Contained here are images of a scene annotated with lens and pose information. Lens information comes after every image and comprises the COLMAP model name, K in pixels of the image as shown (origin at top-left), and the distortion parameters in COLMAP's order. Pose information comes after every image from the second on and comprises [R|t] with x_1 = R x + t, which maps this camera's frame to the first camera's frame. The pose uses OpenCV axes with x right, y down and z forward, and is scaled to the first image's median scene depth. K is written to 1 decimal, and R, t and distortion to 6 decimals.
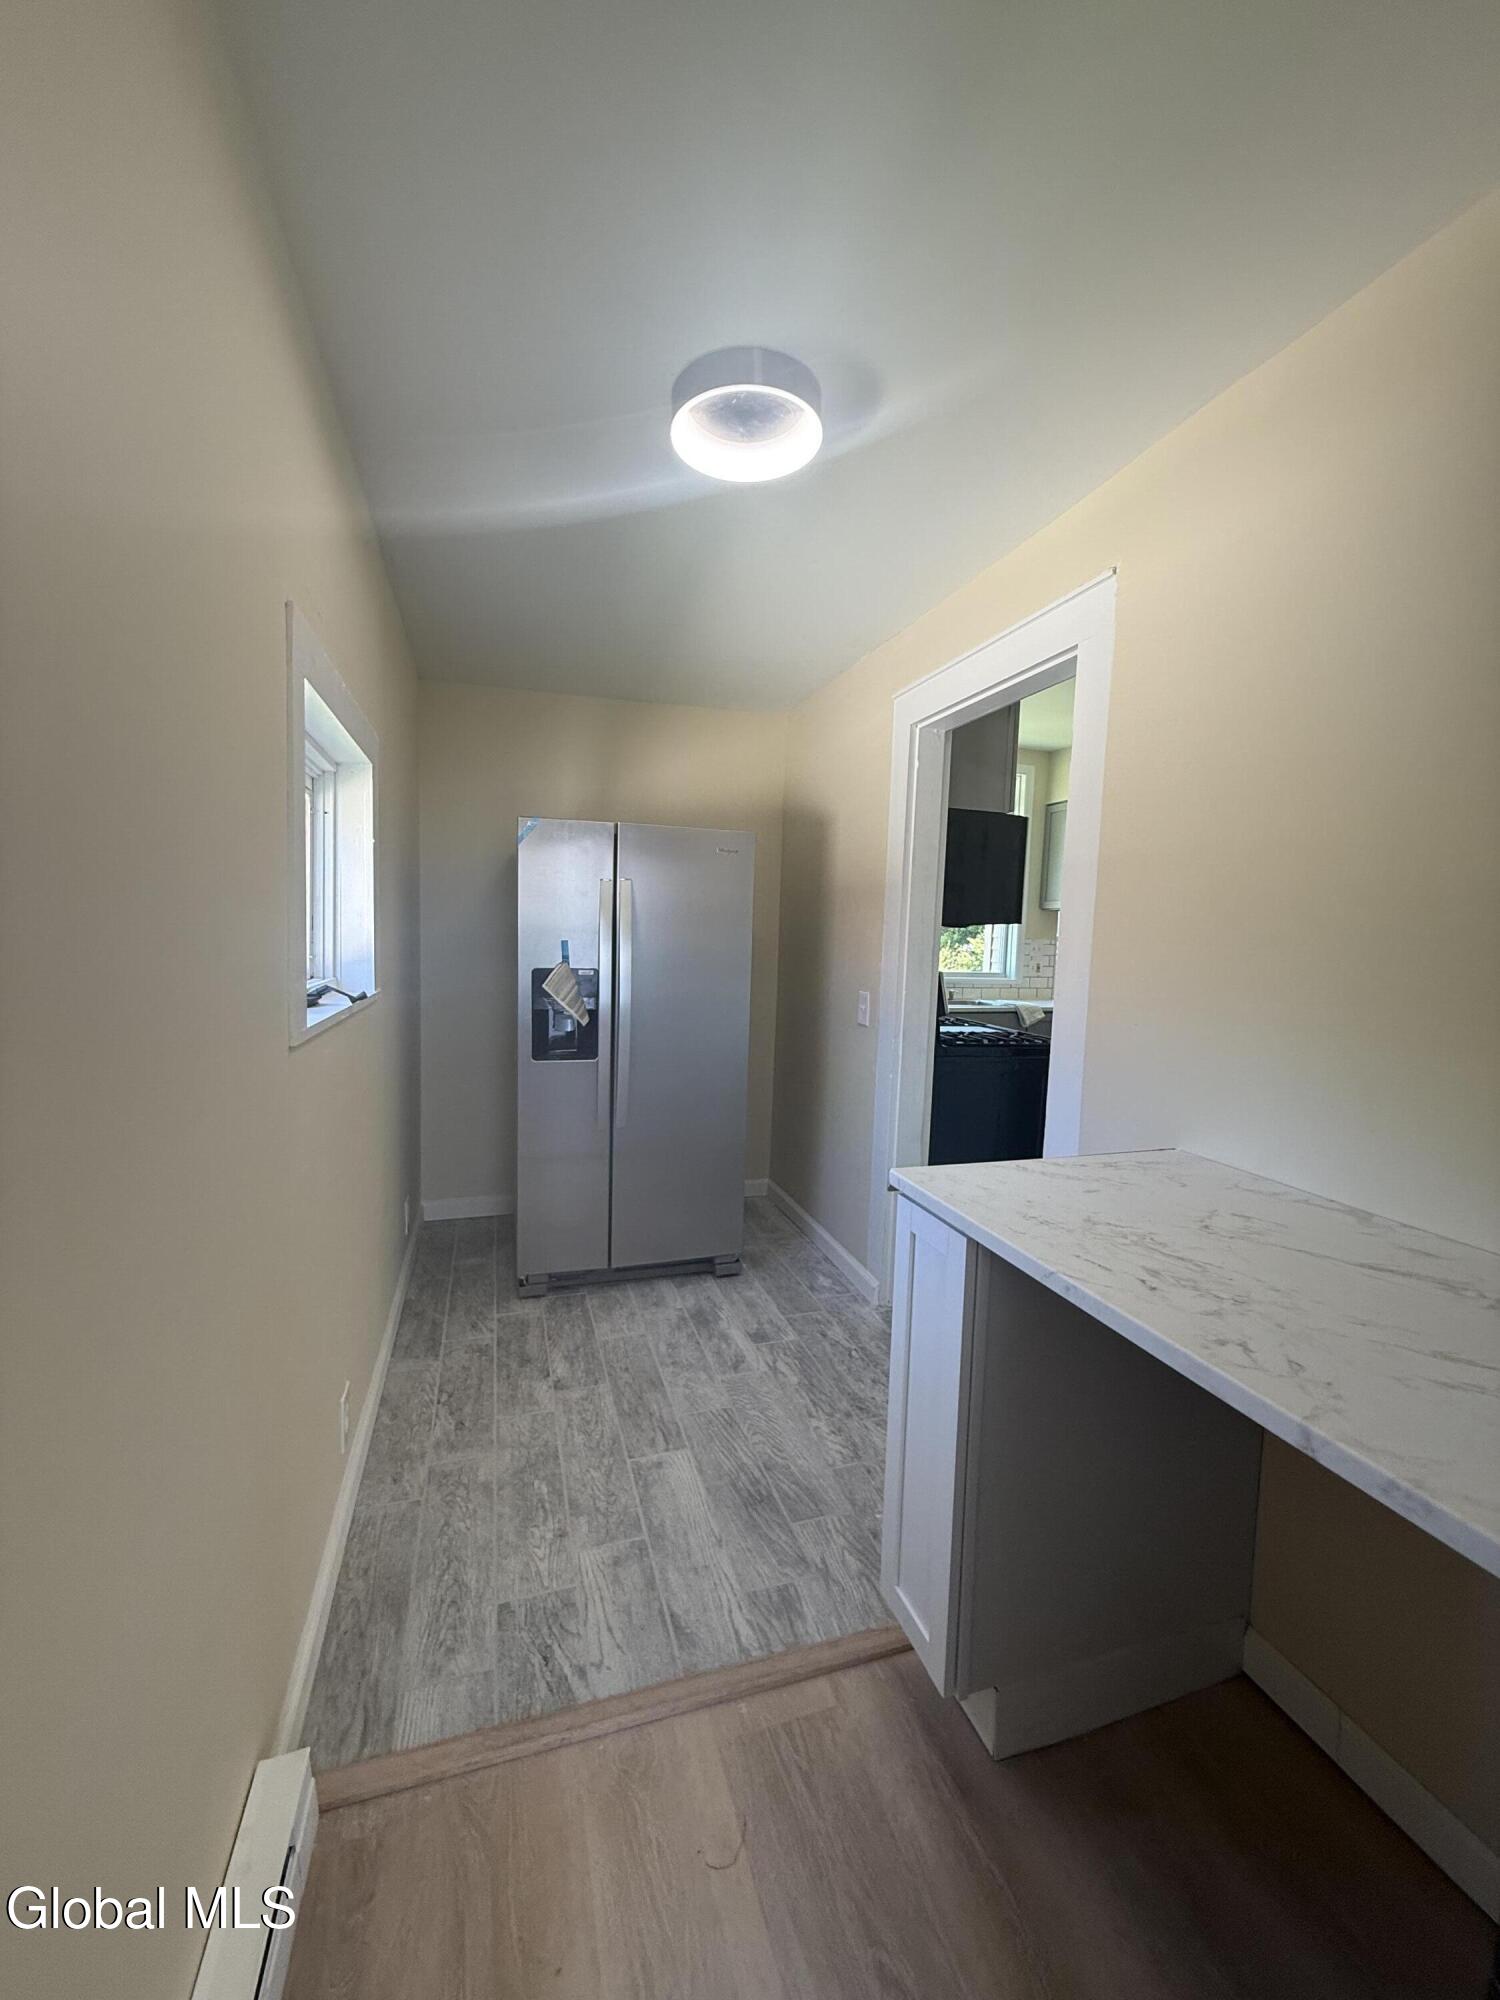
lens RADIAL K [[794.0, 0, 750.0], [0, 794.0, 1000.0], [0, 0, 1]] dist [0.000949, -0.000772]
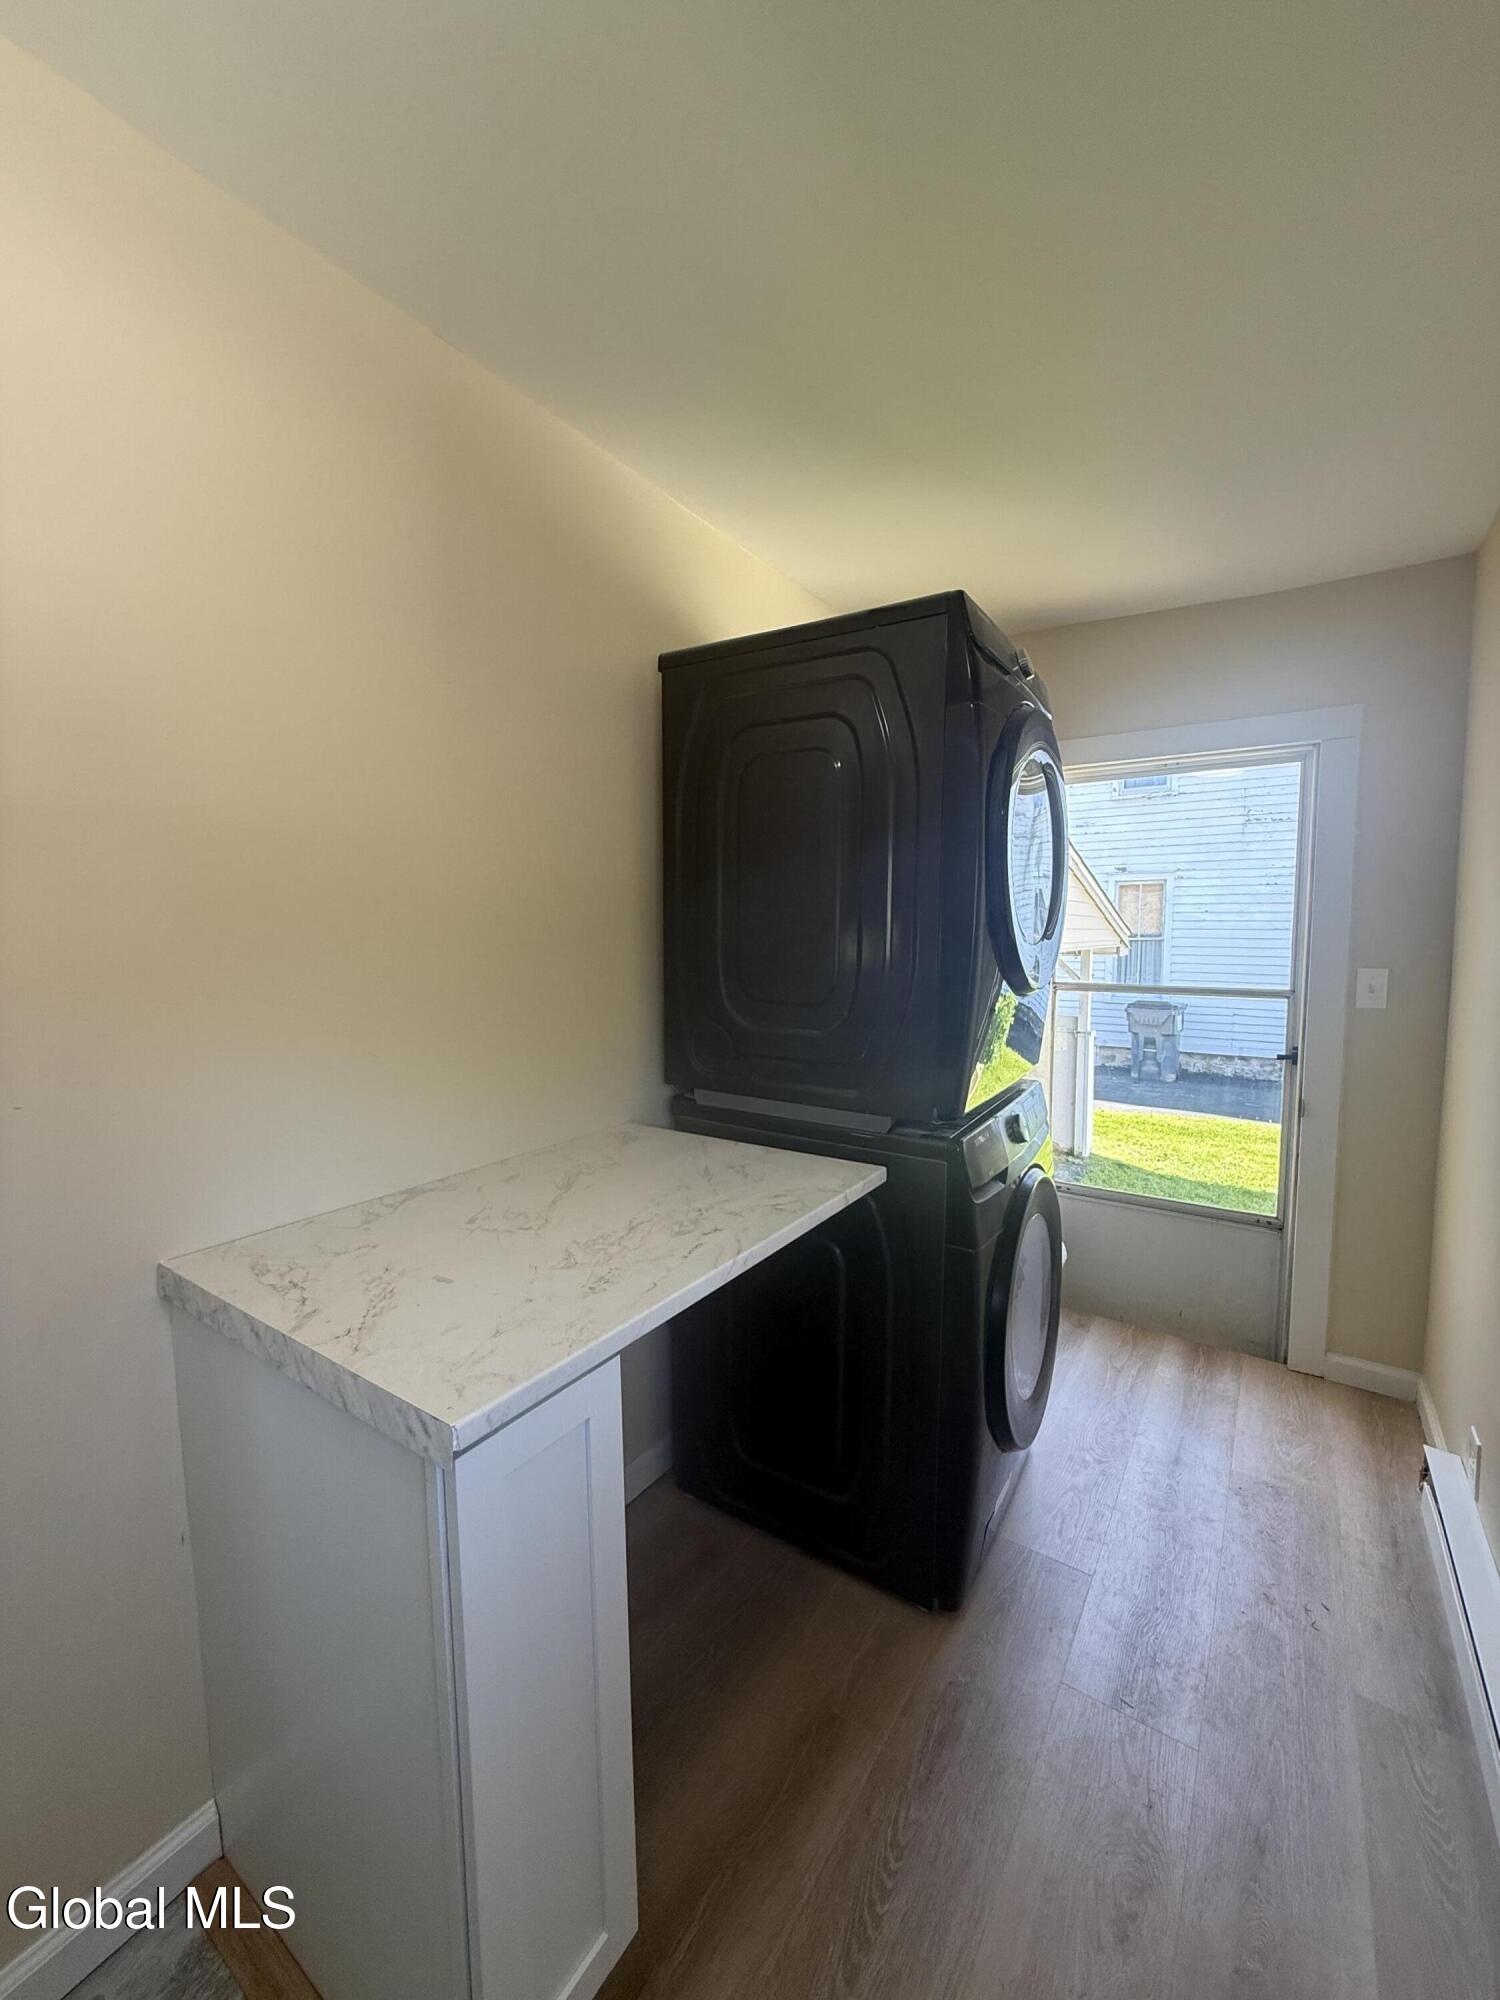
lens RADIAL K [[794.0, 0, 750.0], [0, 794.0, 1000.0], [0, 0, 1]] dist [0.000949, -0.000772]
pose [[-0.622821, -0.093653, 0.776739, -0.397920], [0.051653, 0.985721, 0.160267, -0.164149], [-0.780657, 0.139938, -0.609091, 1.450347]]
